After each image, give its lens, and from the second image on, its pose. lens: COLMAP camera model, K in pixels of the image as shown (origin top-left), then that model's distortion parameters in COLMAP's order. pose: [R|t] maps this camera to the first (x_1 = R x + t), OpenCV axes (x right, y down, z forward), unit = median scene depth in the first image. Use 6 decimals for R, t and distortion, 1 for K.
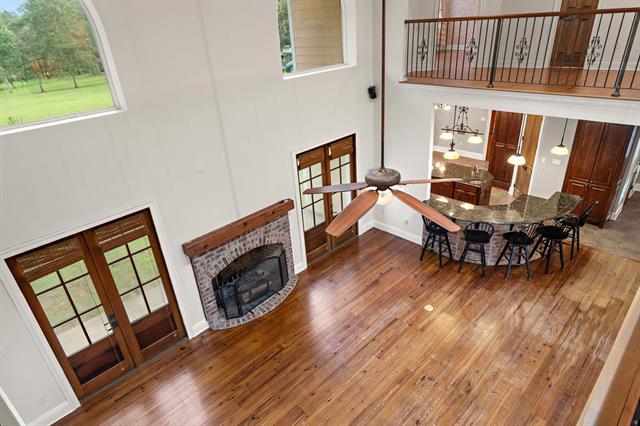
lens RADIAL K [[386.8, 0, 320.0], [0, 386.8, 213.0], [0, 0, 1]] dist [0.002951, -0.000124]
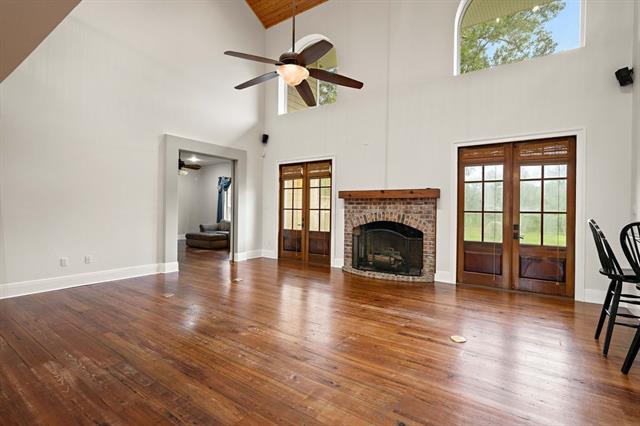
lens RADIAL K [[309.0, 0, 320.0], [0, 309.0, 213.0], [0, 0, 1]] dist [-0.001286, -0.000363]
pose [[0.168562, 0.075132, -0.982823, 0.736029], [-0.476542, 0.879032, -0.014533, 0.197561], [0.862841, 0.470806, 0.183975, 0.690633]]
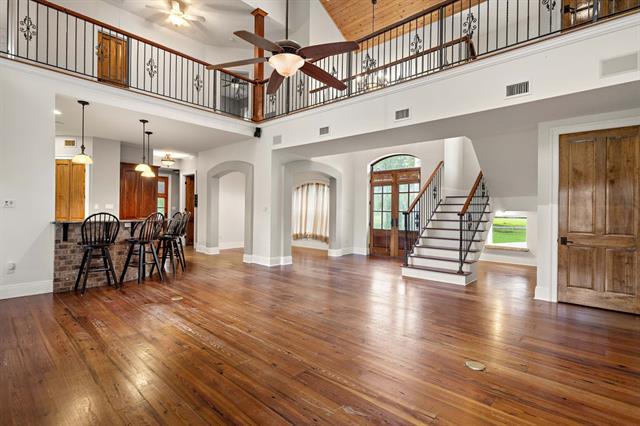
lens RADIAL K [[309.0, 0, 320.0], [0, 309.0, 213.0], [0, 0, 1]] dist [-0.001286, -0.000363]
pose [[-0.053852, 0.052932, 0.997145, -0.447050], [0.450757, 0.892350, -0.023025, 0.252570], [-0.891021, 0.448230, -0.071915, 0.734641]]
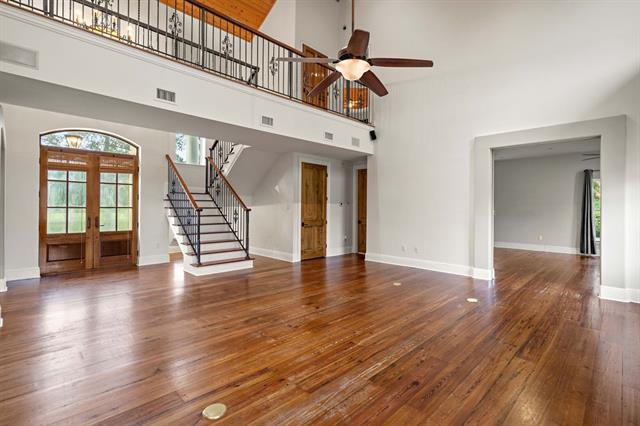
lens RADIAL K [[300.9, 0, 320.3], [0, 300.9, 208.7], [0, 0, 1]] dist [0.000568, -0.000026]
pose [[-0.998398, 0.056563, 0.001181, 0.178623], [0.050635, 0.884066, 0.464612, -0.065664], [0.025235, 0.463927, -0.885514, 1.253422]]
